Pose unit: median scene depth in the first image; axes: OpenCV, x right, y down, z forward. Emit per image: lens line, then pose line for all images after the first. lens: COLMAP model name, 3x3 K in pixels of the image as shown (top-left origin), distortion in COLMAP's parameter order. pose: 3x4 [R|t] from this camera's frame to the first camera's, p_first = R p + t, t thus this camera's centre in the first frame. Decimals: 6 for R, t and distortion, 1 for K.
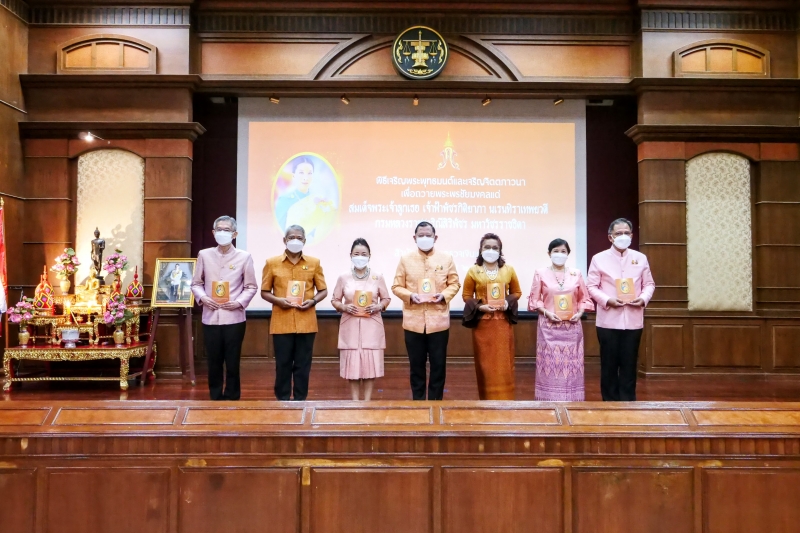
lens RADIAL K [[637.6, 0, 405.0], [0, 637.6, 251.4], [0, 0, 1]] dist [-0.064282, -0.005895]
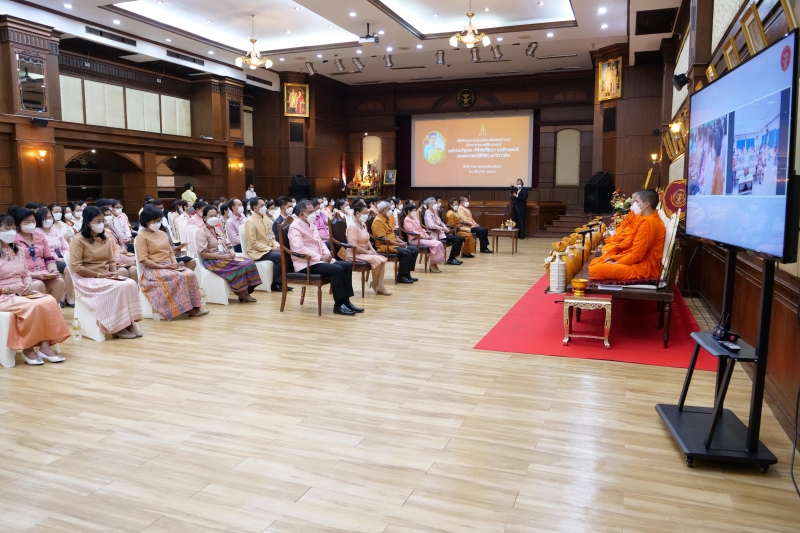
lens RADIAL K [[574.0, 0, 397.8], [0, 574.0, 258.6], [0, 0, 1]] dist [-0.043446, 0.002319]
pose [[0.925823, 0.043760, -0.375416, 0.665411], [0.024970, 0.984023, 0.176283, -0.048116], [0.377132, -0.172581, 0.909938, -1.464943]]
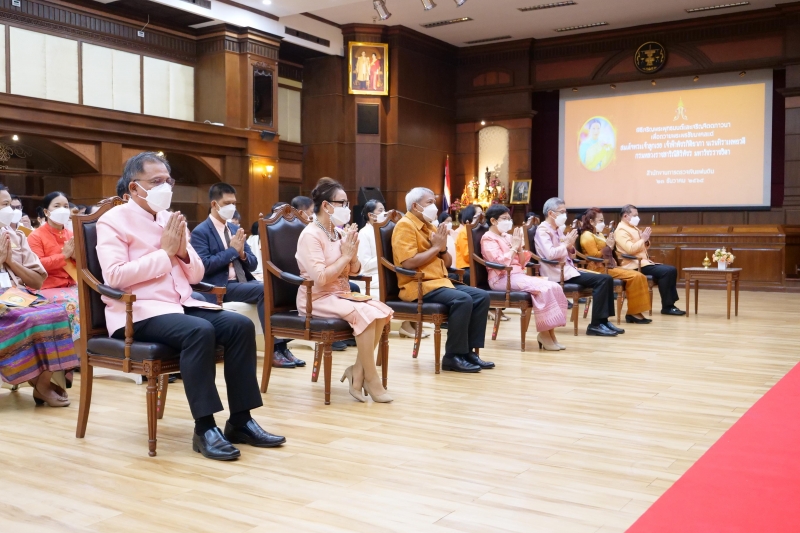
lens RADIAL K [[809.1, 0, 400.0], [0, 809.1, 266.5], [0, 0, 1]] dist [-0.004171, -0.010117]
pose [[0.830202, 0.023363, -0.556973, 0.616244], [0.035863, 0.994813, 0.095185, 0.021839], [0.556308, -0.098998, 0.825058, -1.124234]]
